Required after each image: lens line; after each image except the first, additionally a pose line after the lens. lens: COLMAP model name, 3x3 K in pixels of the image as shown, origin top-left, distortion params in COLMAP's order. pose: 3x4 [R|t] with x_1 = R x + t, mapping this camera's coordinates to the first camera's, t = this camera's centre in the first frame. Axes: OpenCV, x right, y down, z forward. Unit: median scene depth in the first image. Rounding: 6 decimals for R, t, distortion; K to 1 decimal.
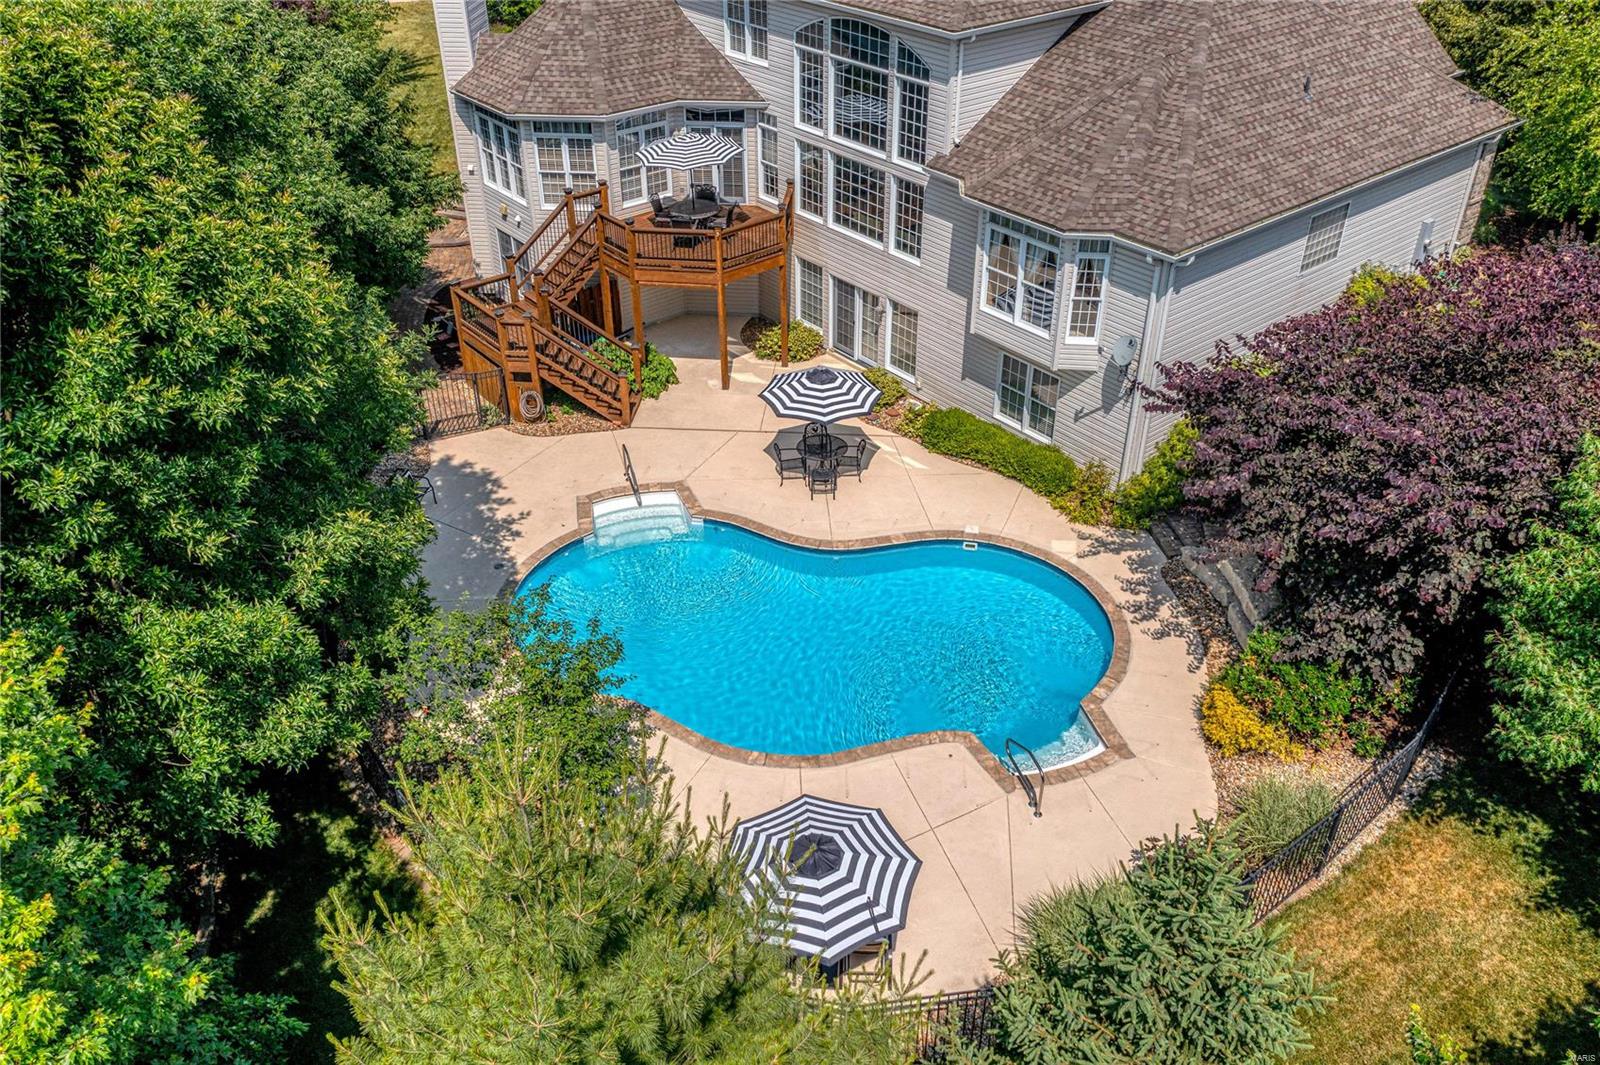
lens RADIAL K [[1279.7, 0, 800.2], [0, 1279.7, 503.0], [0, 0, 1]] dist [-0.007437, -0.008227]
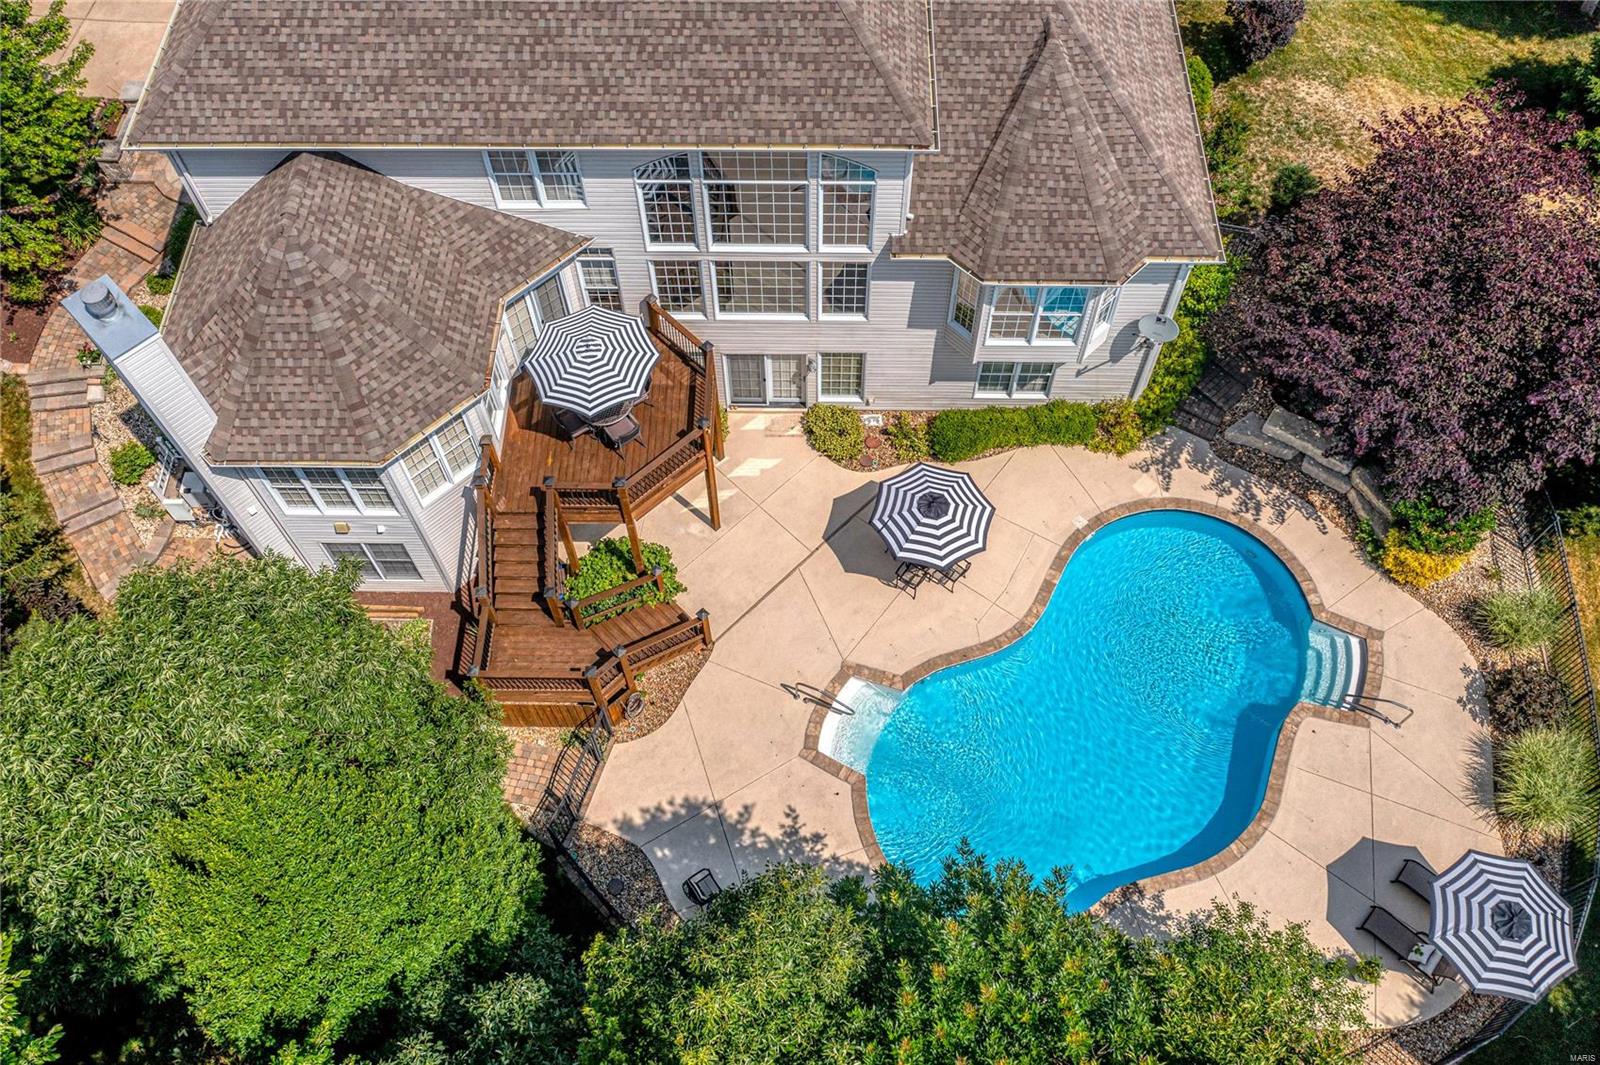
lens RADIAL K [[1279.7, 0, 800.2], [0, 1279.7, 503.0], [0, 0, 1]] dist [-0.007437, -0.008227]
pose [[0.648903, -0.654639, 0.387780, -0.396202], [0.422599, 0.733903, 0.531785, -0.613901], [-0.632720, -0.181202, 0.752882, 0.294546]]
